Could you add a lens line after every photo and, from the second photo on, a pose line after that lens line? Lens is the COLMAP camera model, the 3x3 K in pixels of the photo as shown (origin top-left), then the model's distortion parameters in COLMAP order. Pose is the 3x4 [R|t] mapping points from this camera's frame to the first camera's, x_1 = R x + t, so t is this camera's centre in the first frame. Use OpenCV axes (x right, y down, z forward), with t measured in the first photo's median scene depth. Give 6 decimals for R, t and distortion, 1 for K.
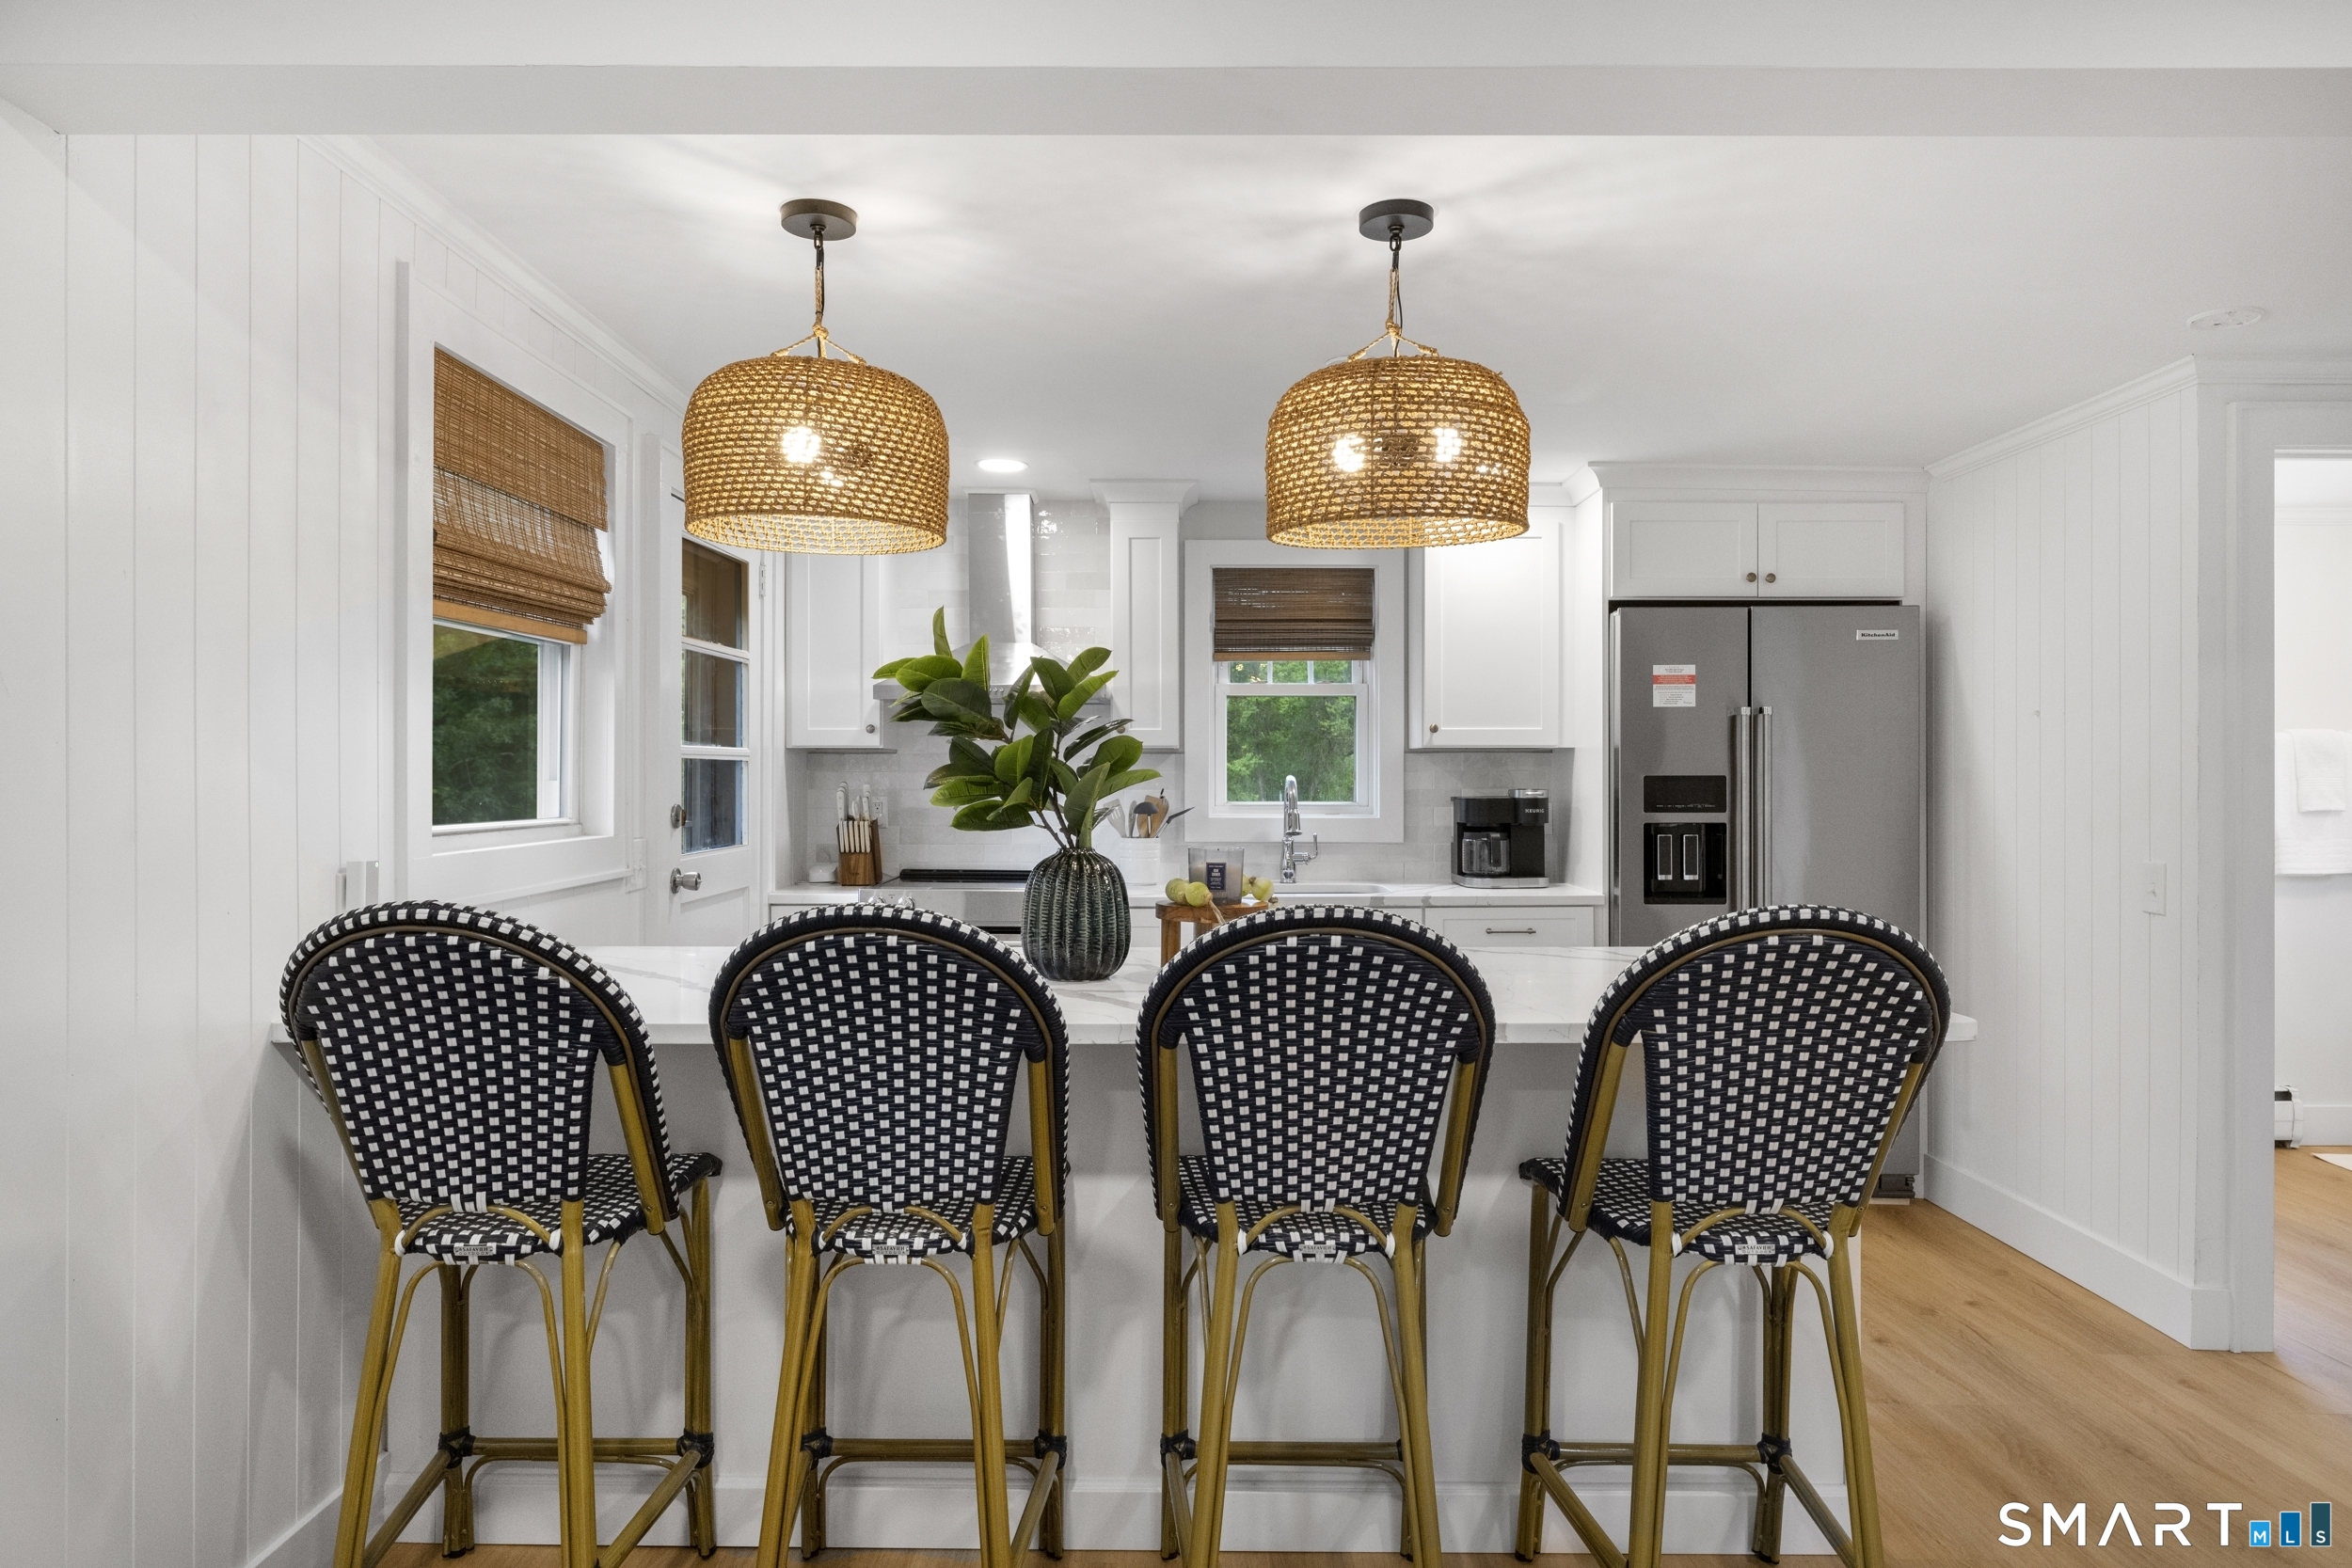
lens RADIAL K [[1449.4, 0, 1166.0], [0, 1449.4, 773.2], [0, 0, 1]] dist [-0.001913, 0.002669]
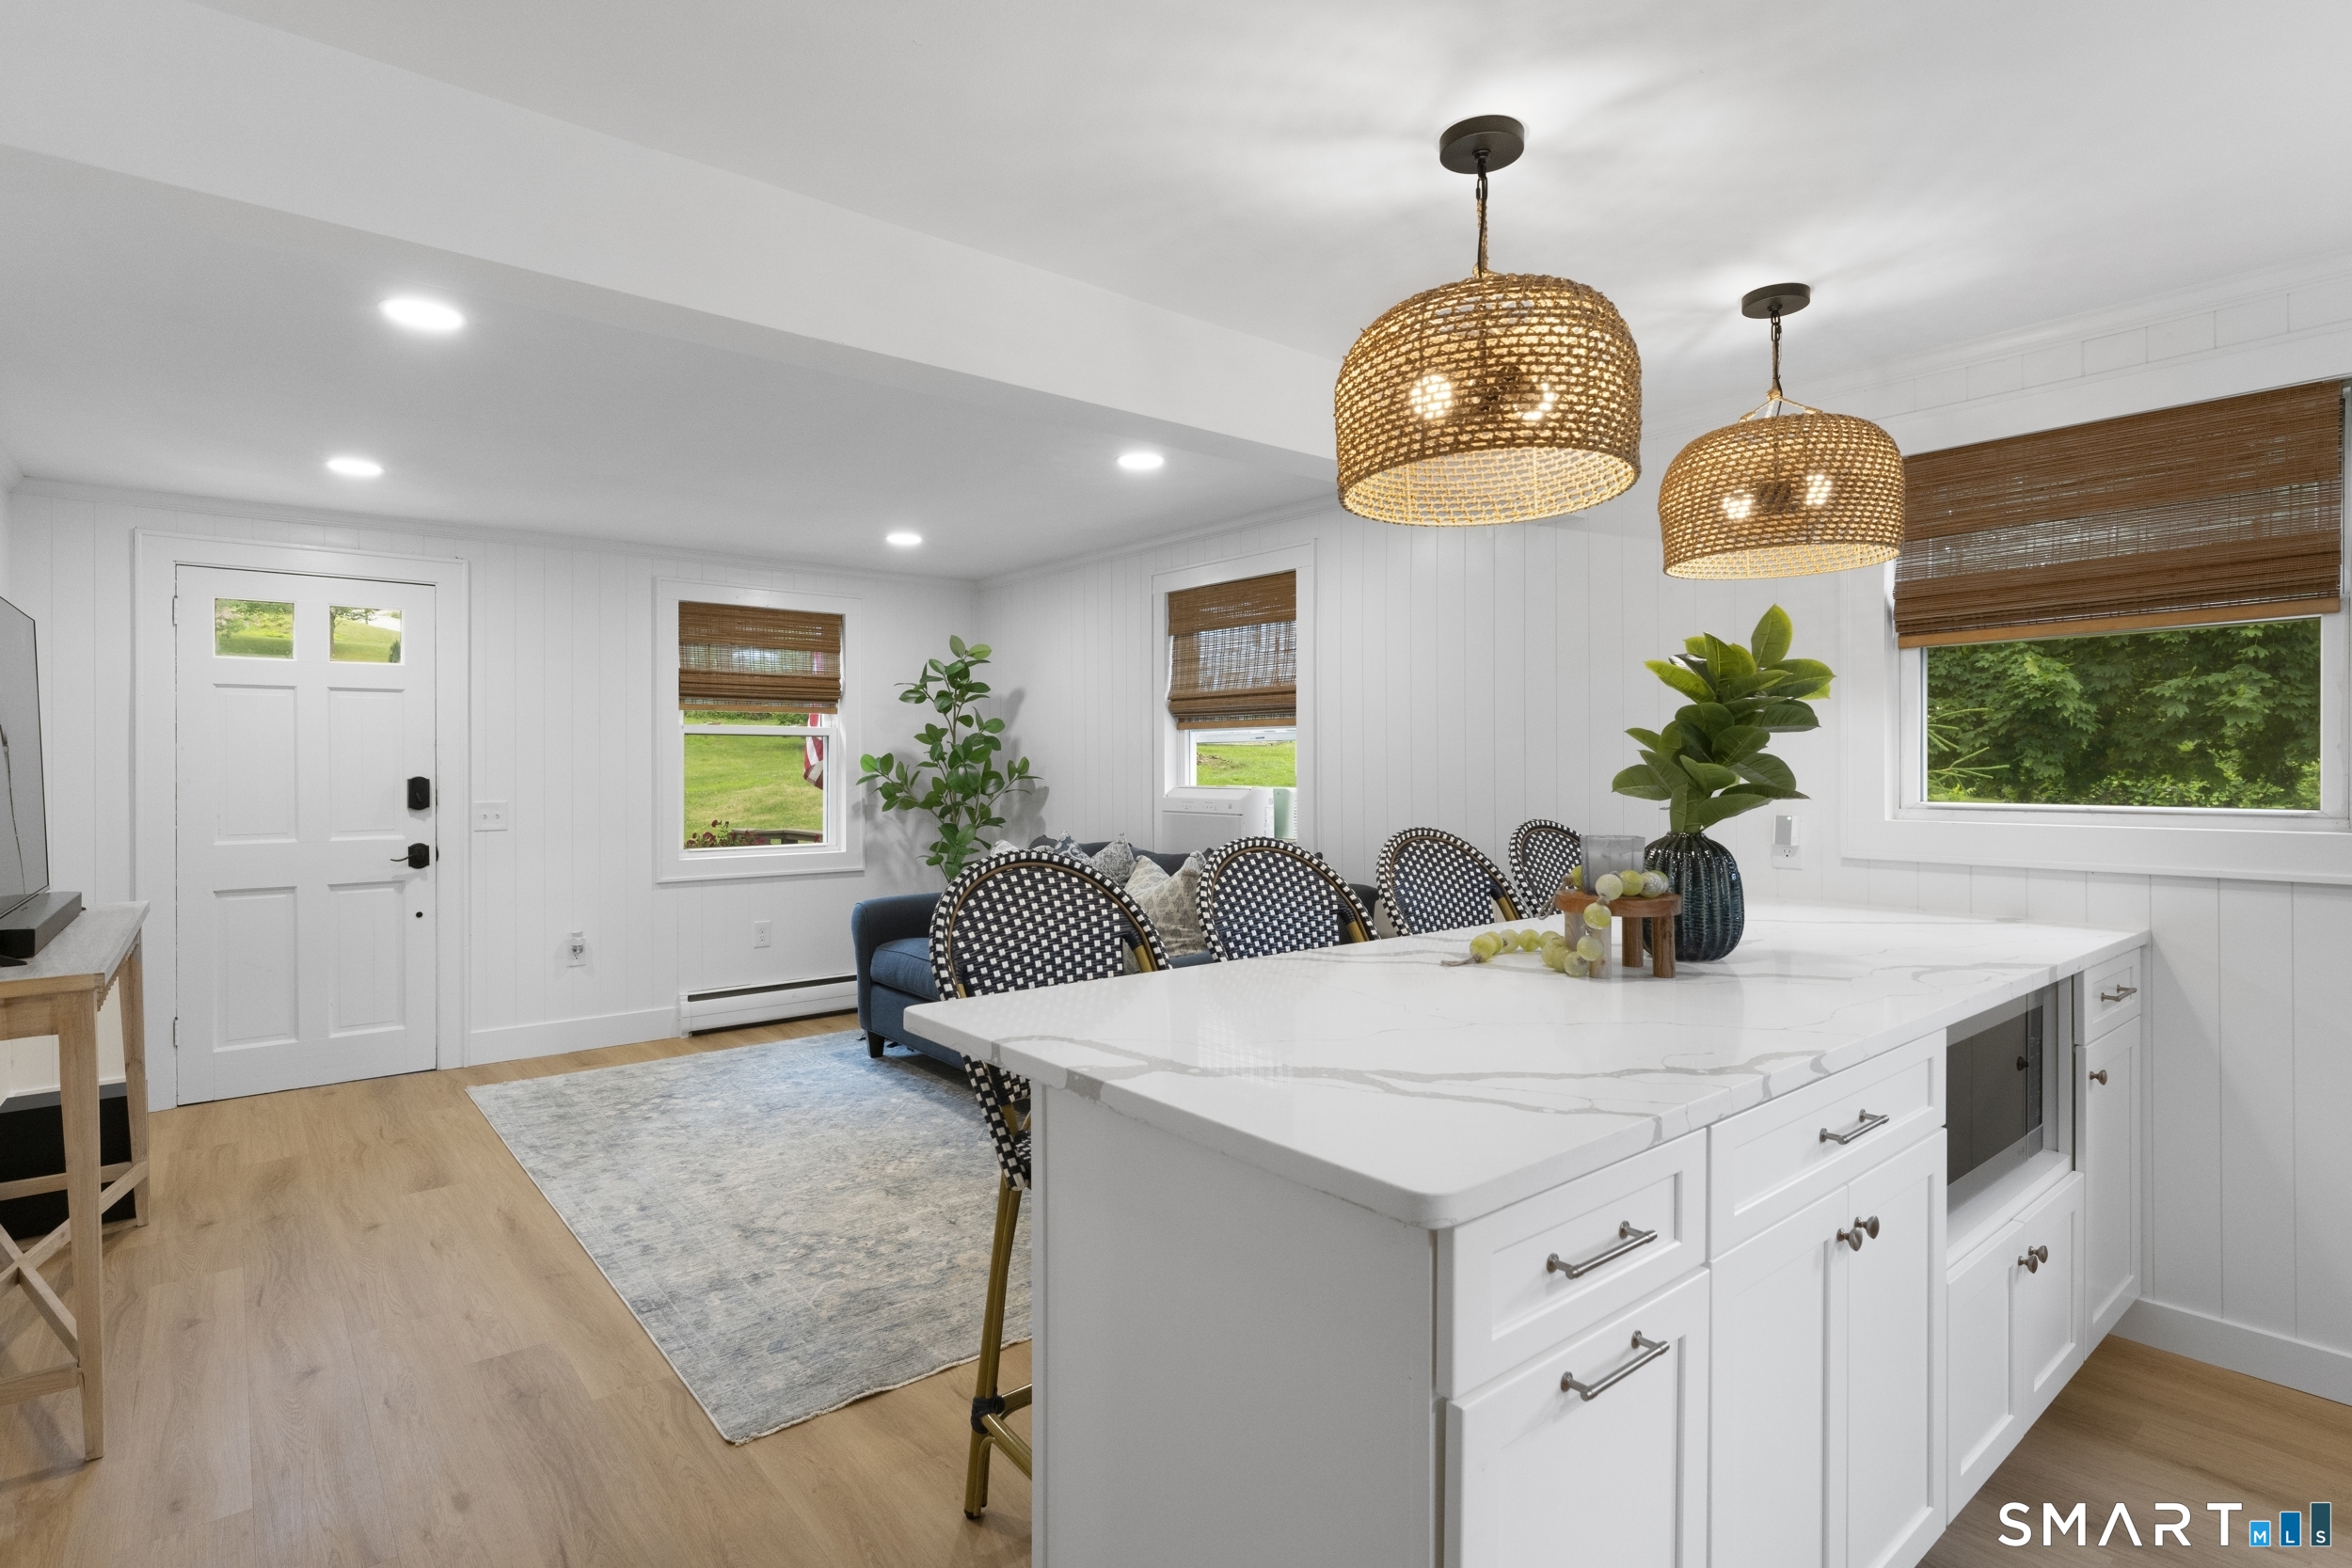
lens RADIAL K [[1159.6, 0, 1172.6], [0, 1159.6, 764.7], [0, 0, 1]] dist [-0.001135, -0.001338]
pose [[-0.767910, -0.001962, -0.640555, 0.435185], [0.000252, 0.999994, -0.003364, 0.003559], [0.640558, -0.002745, -0.767905, 0.812213]]
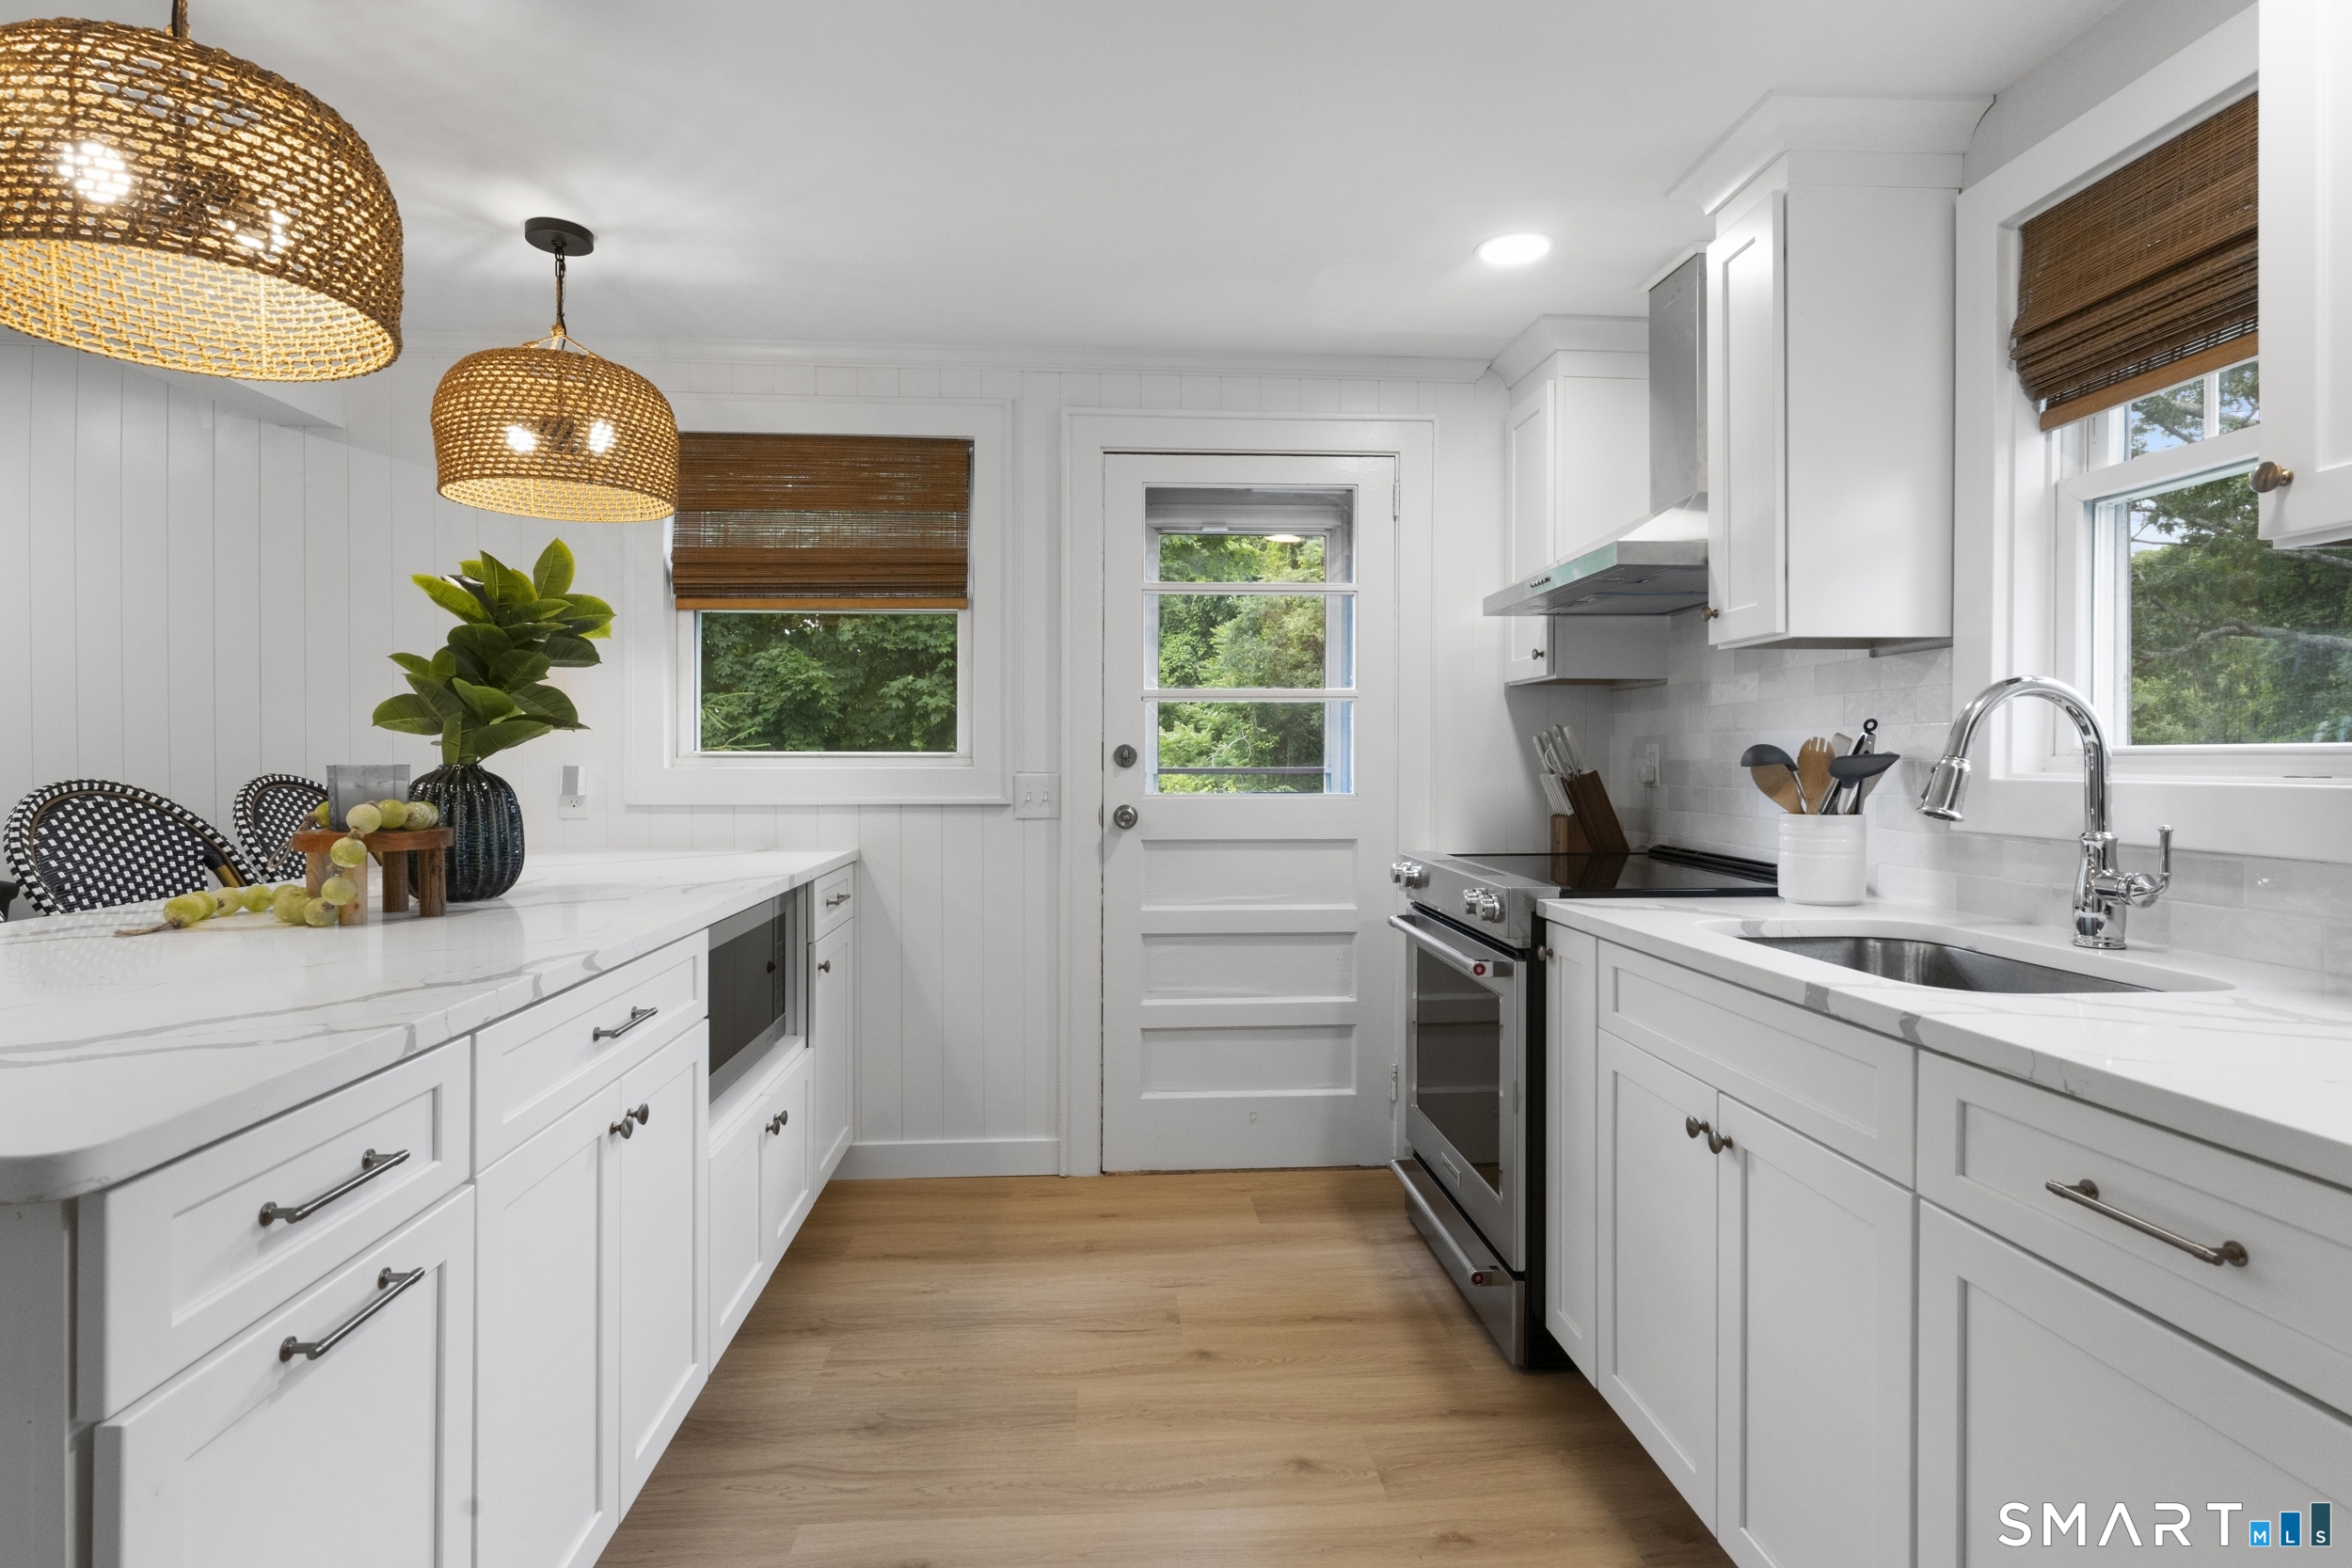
lens RADIAL K [[1159.6, 0, 1162.2], [0, 1159.6, 766.4], [0, 0, 1]] dist [-0.001135, -0.001338]
pose [[0.073495, 0.004369, -0.997286, 0.430486], [-0.000811, 0.999990, 0.004321, 0.028614], [0.997295, 0.000491, 0.073498, 0.817038]]
